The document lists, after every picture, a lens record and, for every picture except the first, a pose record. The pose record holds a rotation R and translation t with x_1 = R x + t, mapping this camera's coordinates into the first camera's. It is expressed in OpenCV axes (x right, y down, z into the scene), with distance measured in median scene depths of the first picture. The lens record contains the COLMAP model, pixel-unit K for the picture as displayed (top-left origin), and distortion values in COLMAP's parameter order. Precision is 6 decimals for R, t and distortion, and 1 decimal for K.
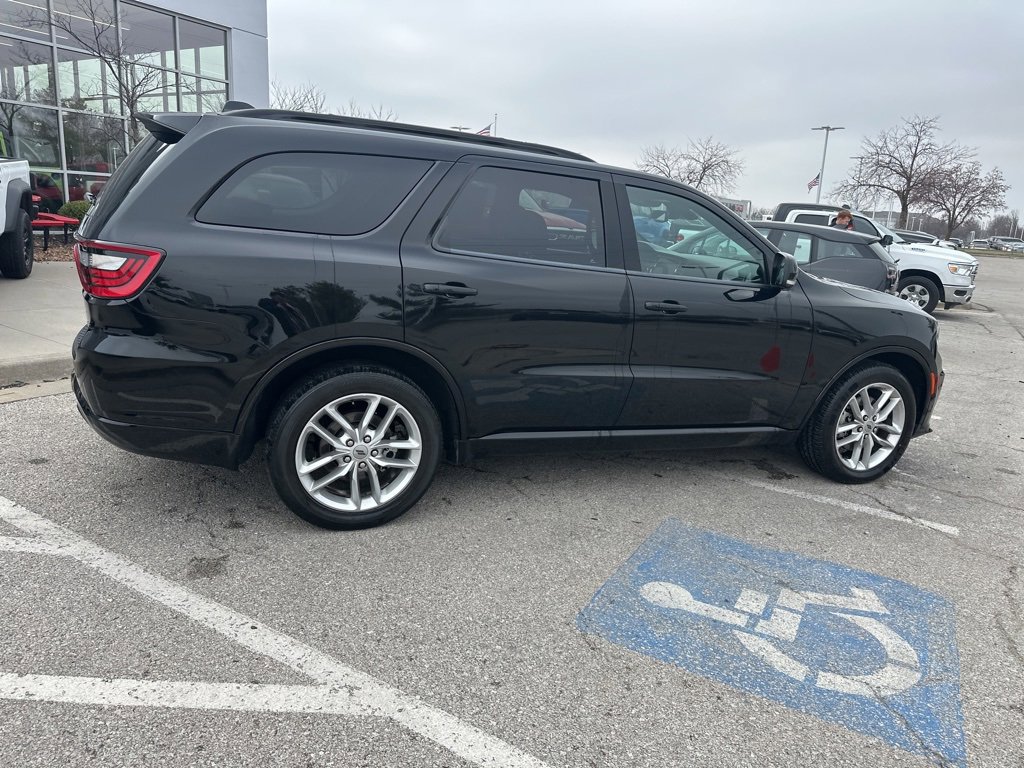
lens RADIAL K [[710.9, 0, 512.0], [0, 710.9, 384.0], [0, 0, 1]] dist [0.032829, -0.039655]
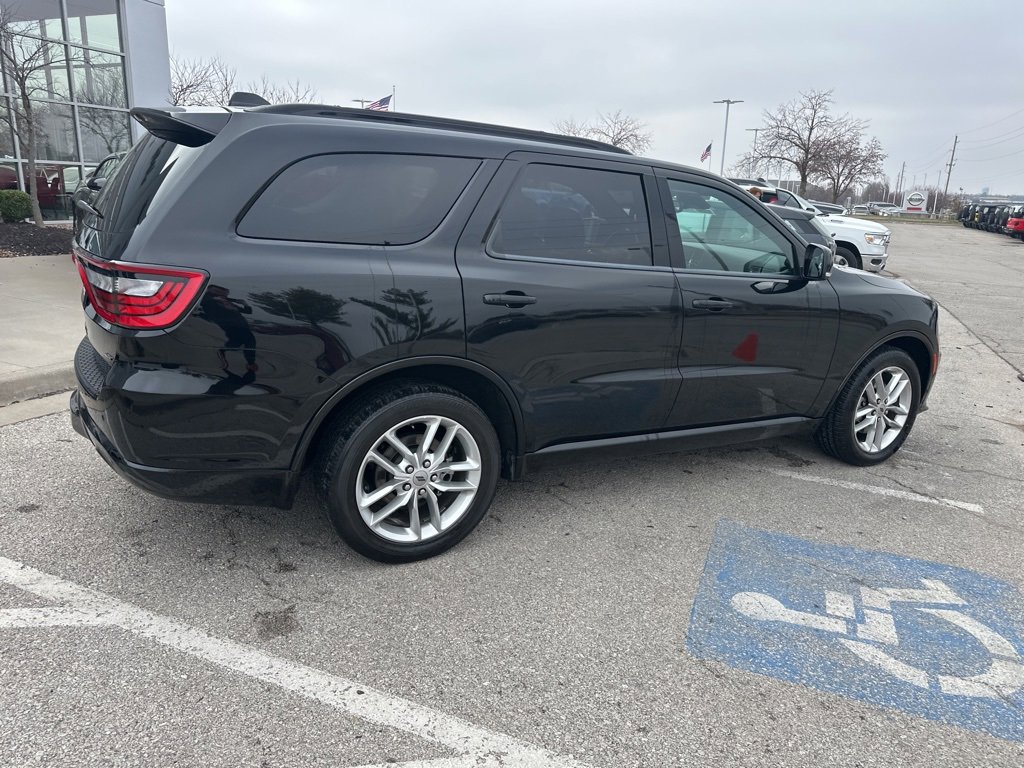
lens RADIAL K [[710.9, 0, 512.0], [0, 710.9, 384.0], [0, 0, 1]] dist [0.032829, -0.039655]
pose [[0.991213, -0.053311, 0.121056, -0.202624], [0.049342, 0.998149, 0.035553, -0.054430], [-0.122727, -0.029267, 0.992009, 0.073438]]
